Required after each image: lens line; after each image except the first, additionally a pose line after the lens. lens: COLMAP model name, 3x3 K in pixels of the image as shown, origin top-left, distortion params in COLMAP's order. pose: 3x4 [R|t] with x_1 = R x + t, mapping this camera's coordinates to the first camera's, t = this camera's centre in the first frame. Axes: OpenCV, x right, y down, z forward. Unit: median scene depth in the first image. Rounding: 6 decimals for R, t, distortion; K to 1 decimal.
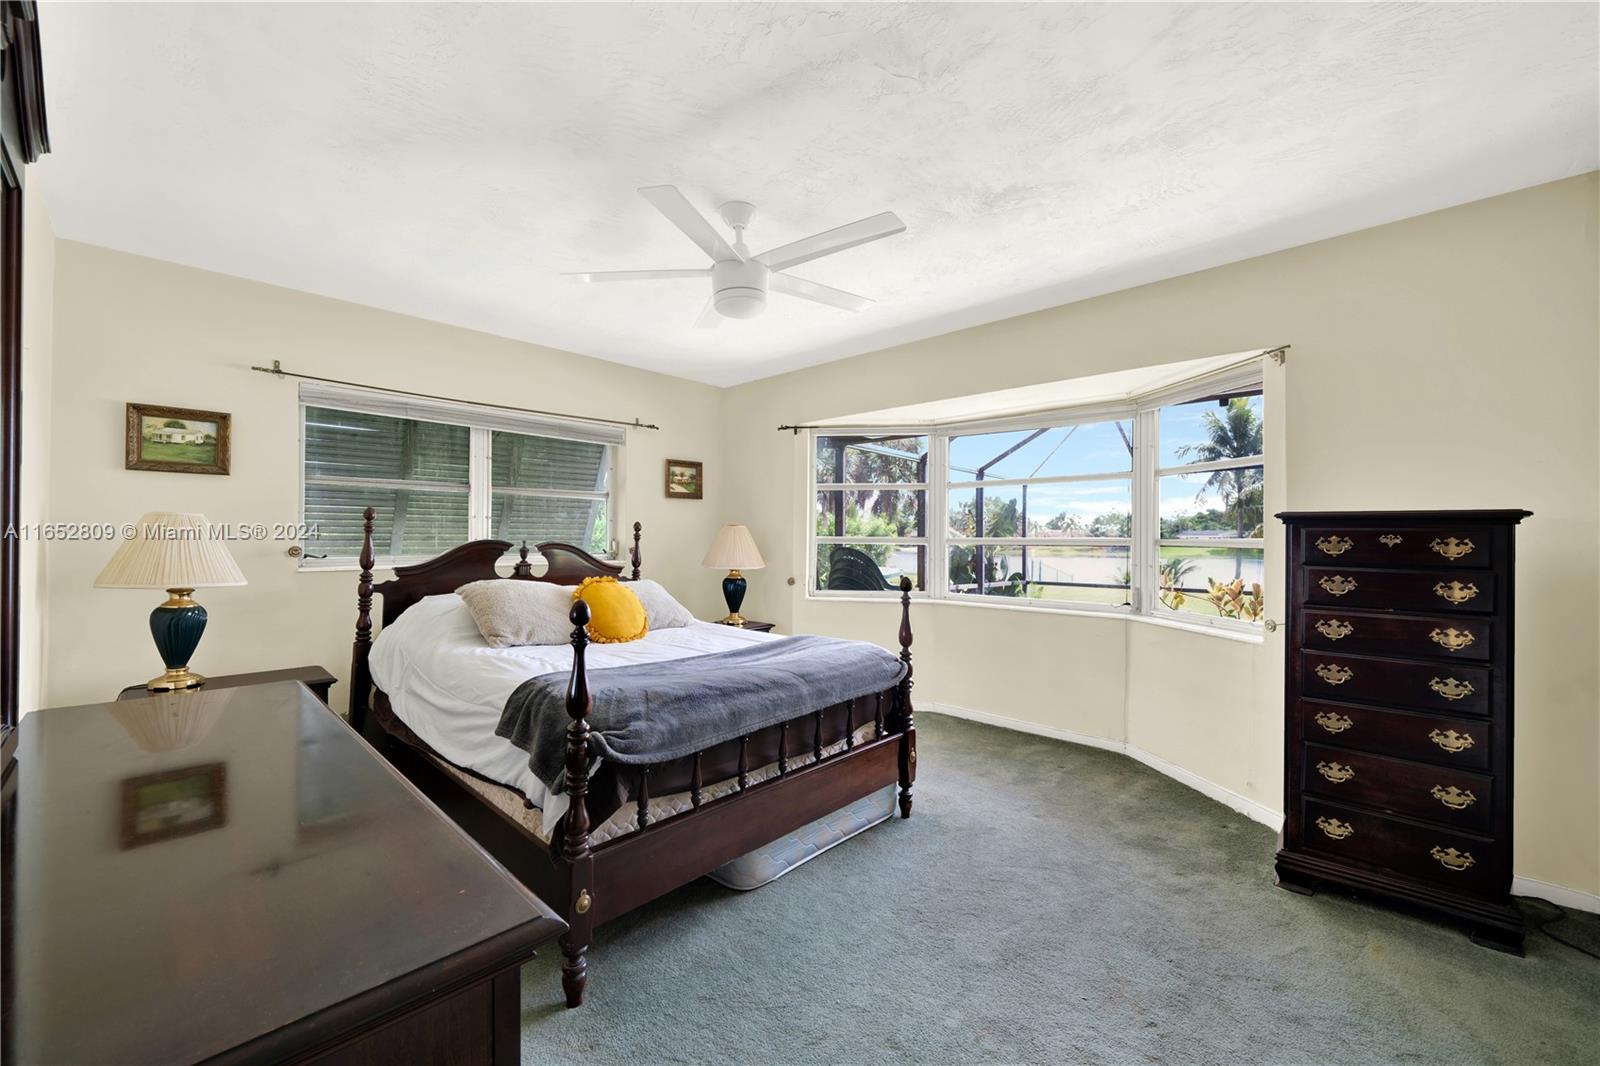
lens RADIAL K [[652.0, 0, 804.5], [0, 652.0, 540.2], [0, 0, 1]] dist [-0.000853, -0.000214]
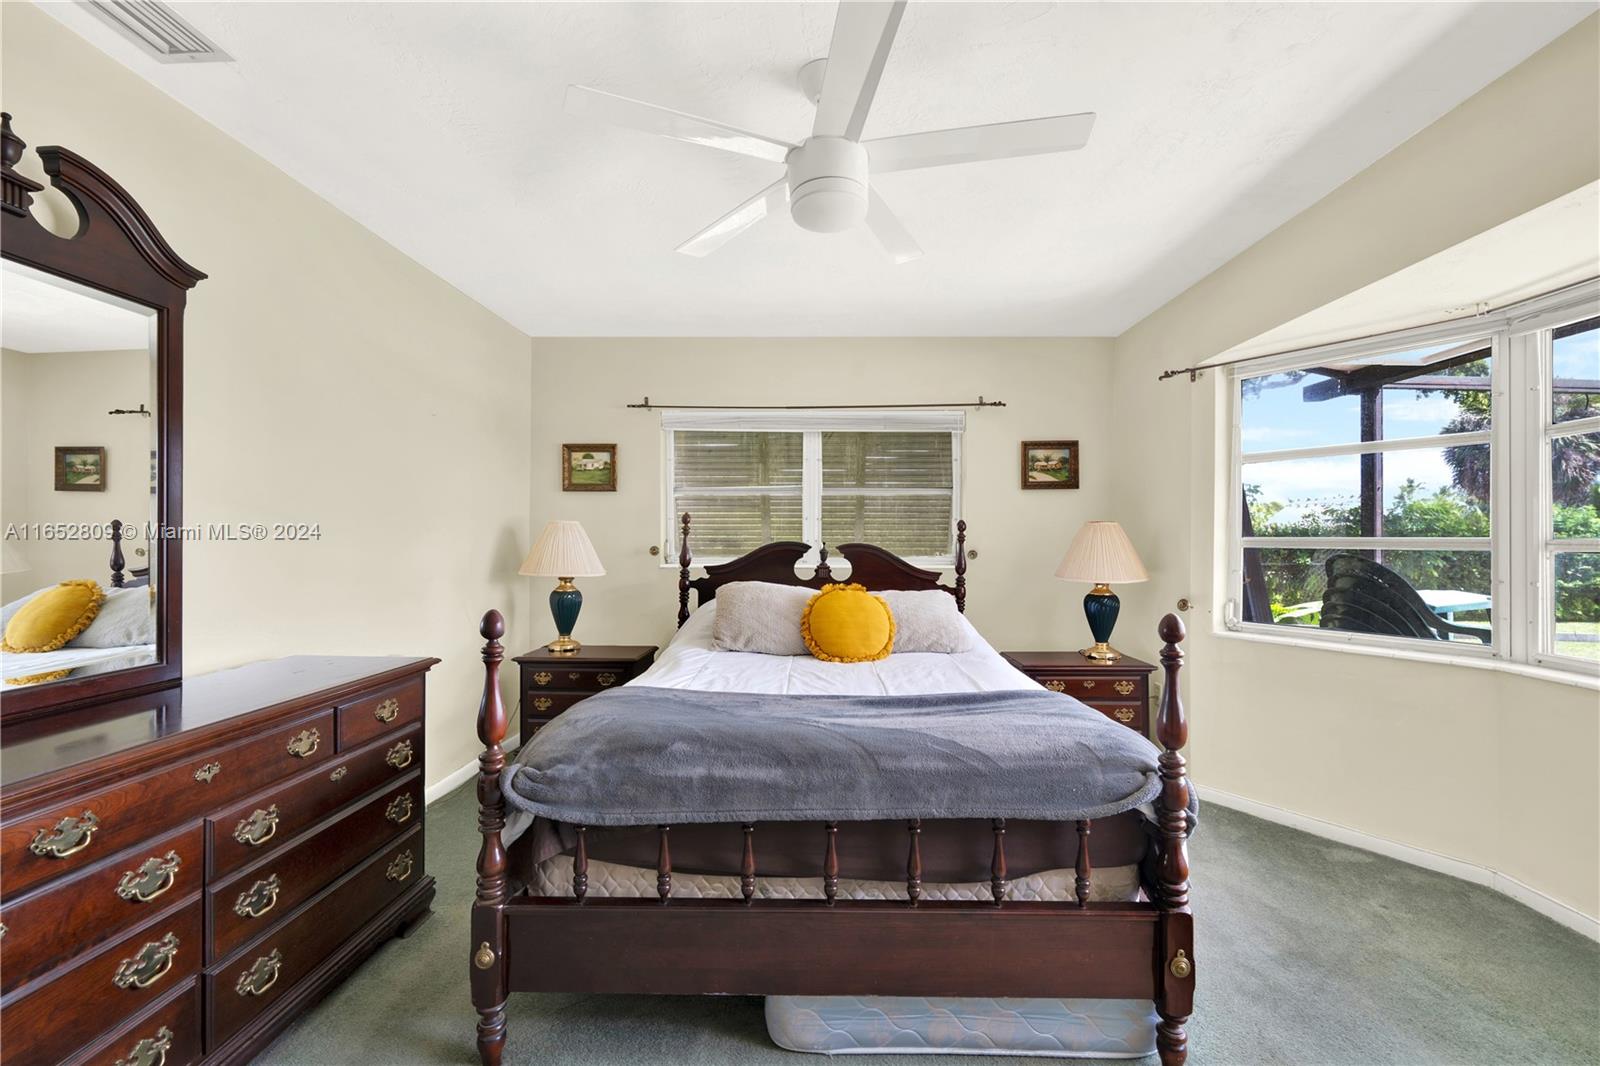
lens RADIAL K [[652.0, 0, 804.5], [0, 652.0, 540.2], [0, 0, 1]] dist [-0.000853, -0.000214]
pose [[0.661333, -0.001246, -0.750091, 0.315636], [-0.002178, 0.999991, -0.003581, 0.001333], [0.750089, 0.004001, 0.661324, 0.394172]]
